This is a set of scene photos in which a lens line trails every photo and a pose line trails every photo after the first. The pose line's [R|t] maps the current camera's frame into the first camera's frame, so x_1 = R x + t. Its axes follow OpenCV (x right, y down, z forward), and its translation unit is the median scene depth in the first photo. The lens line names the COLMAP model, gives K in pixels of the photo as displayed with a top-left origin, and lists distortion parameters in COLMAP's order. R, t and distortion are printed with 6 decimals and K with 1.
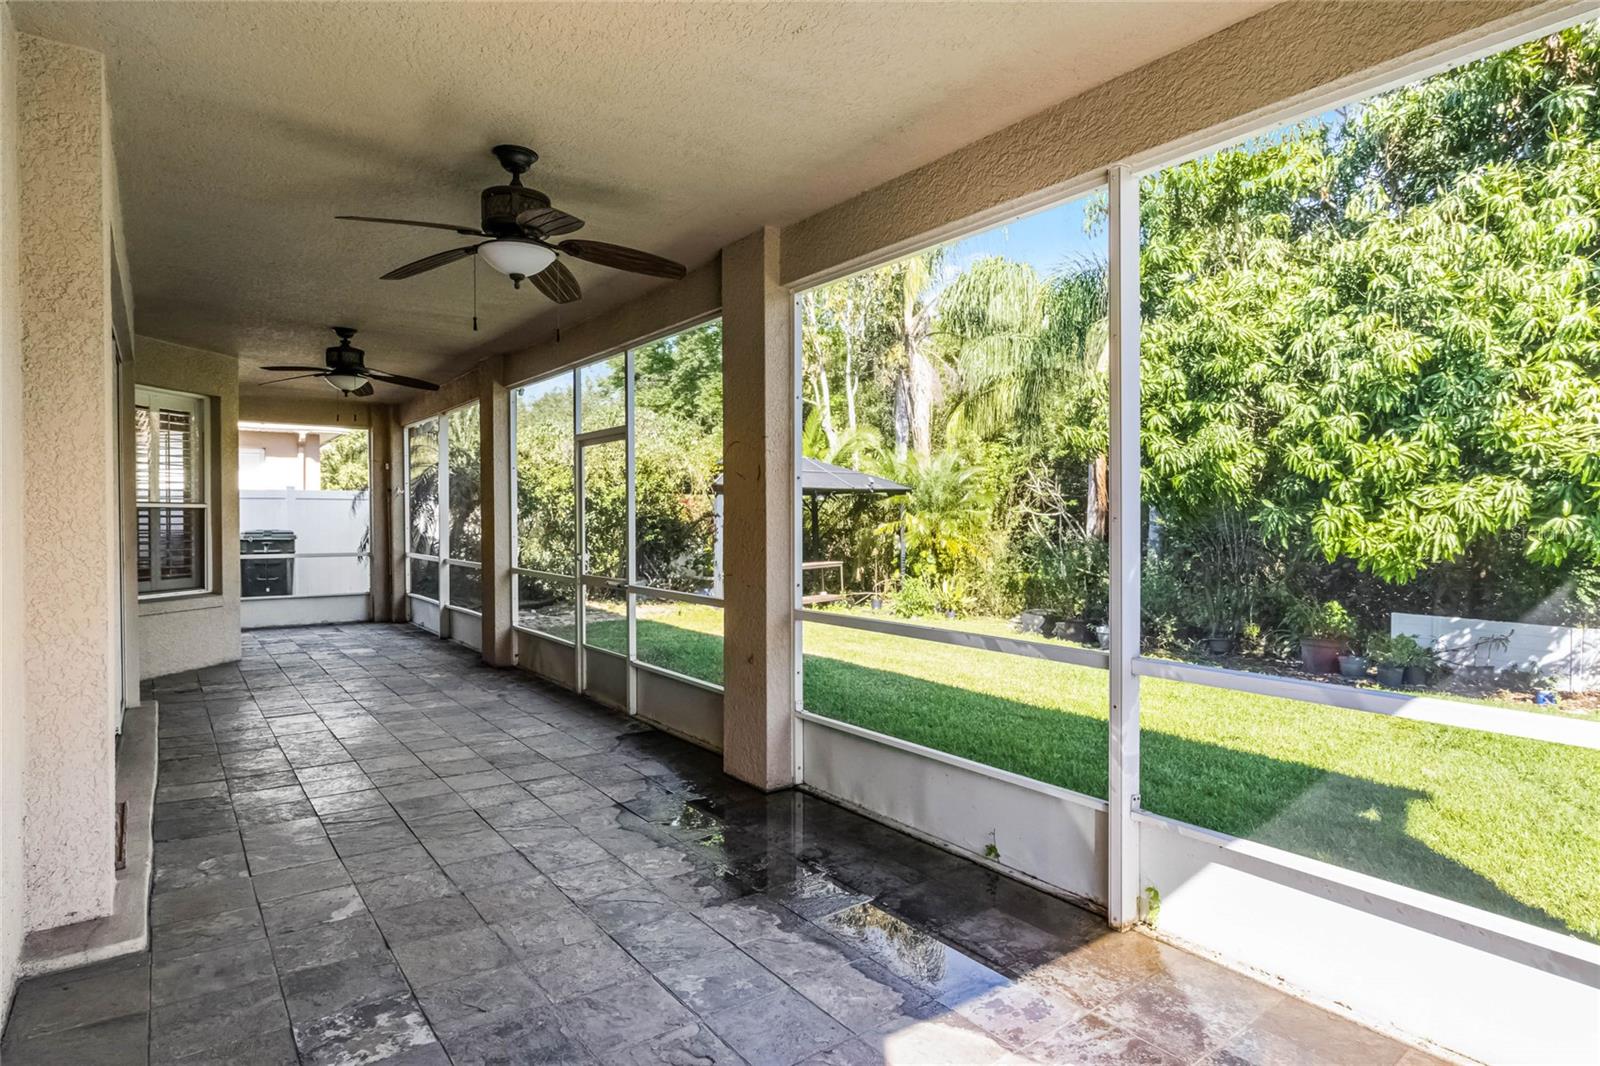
lens RADIAL K [[866.8, 0, 809.8], [0, 866.8, 530.0], [0, 0, 1]] dist [-0.000833, -0.000895]
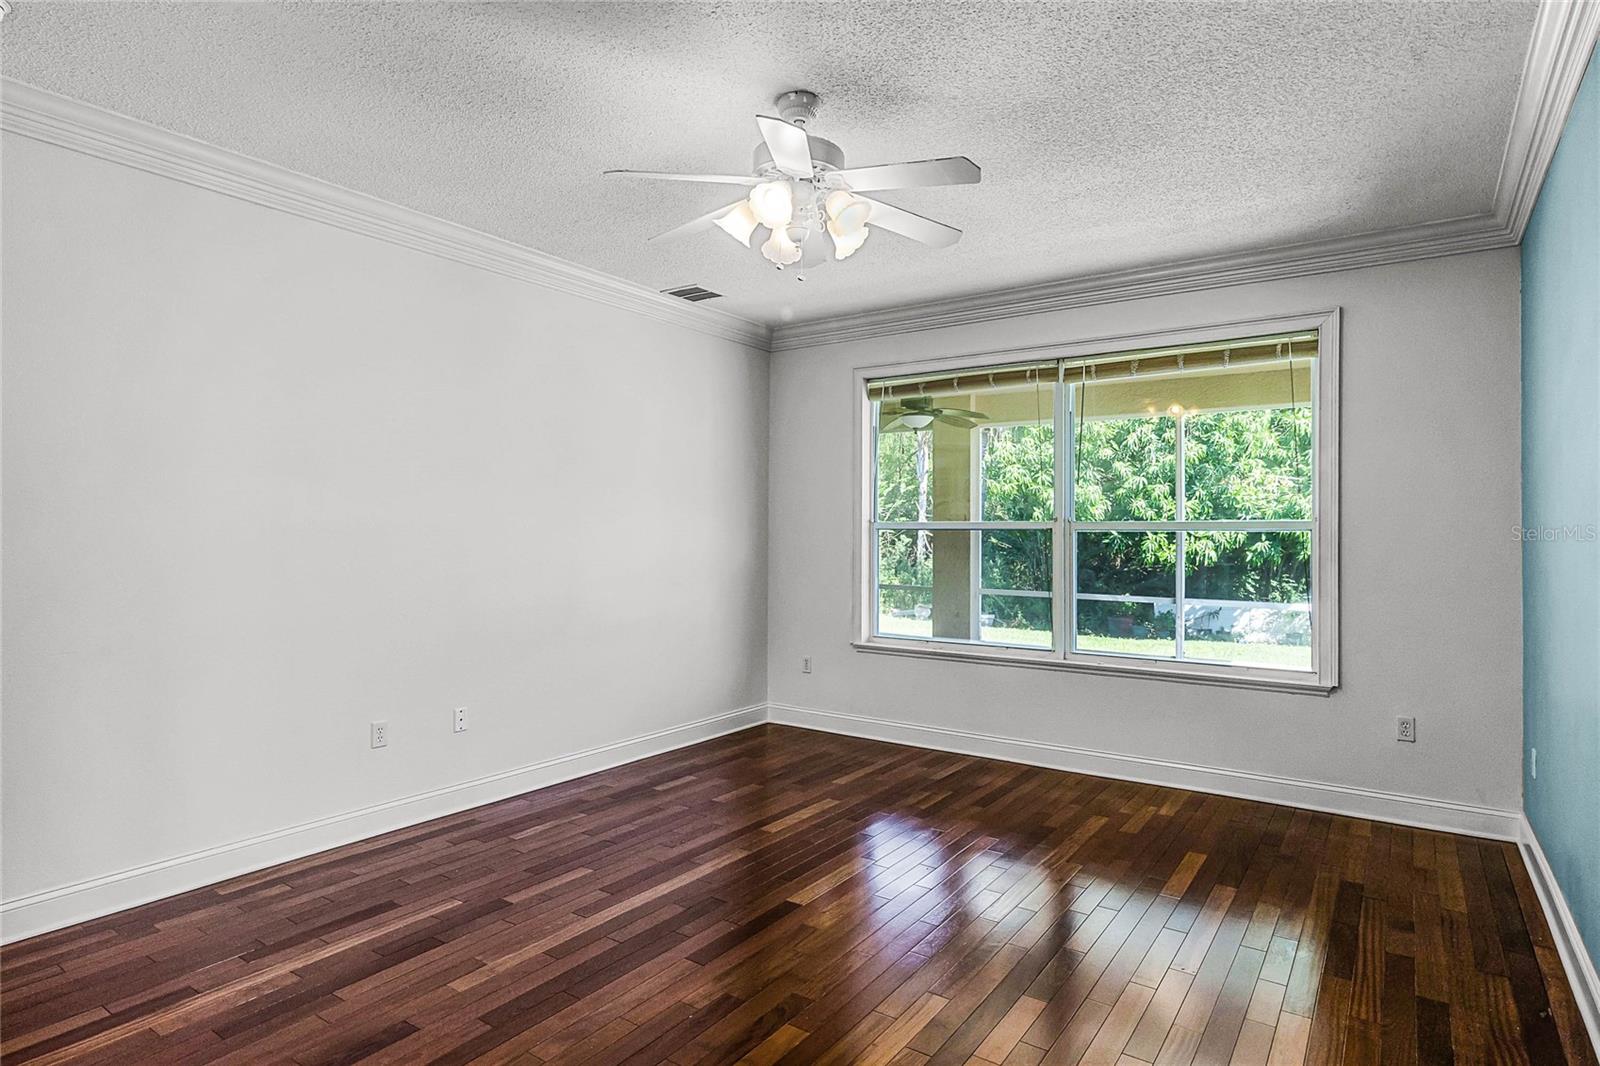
lens RADIAL K [[866.8, 0, 811.3], [0, 866.8, 535.8], [0, 0, 1]] dist [-0.000833, -0.000895]
pose [[0.948621, 0.011087, 0.316220, -0.648859], [-0.008476, 0.999918, -0.009632, -0.001678], [-0.316301, 0.006457, 0.948637, -0.483255]]
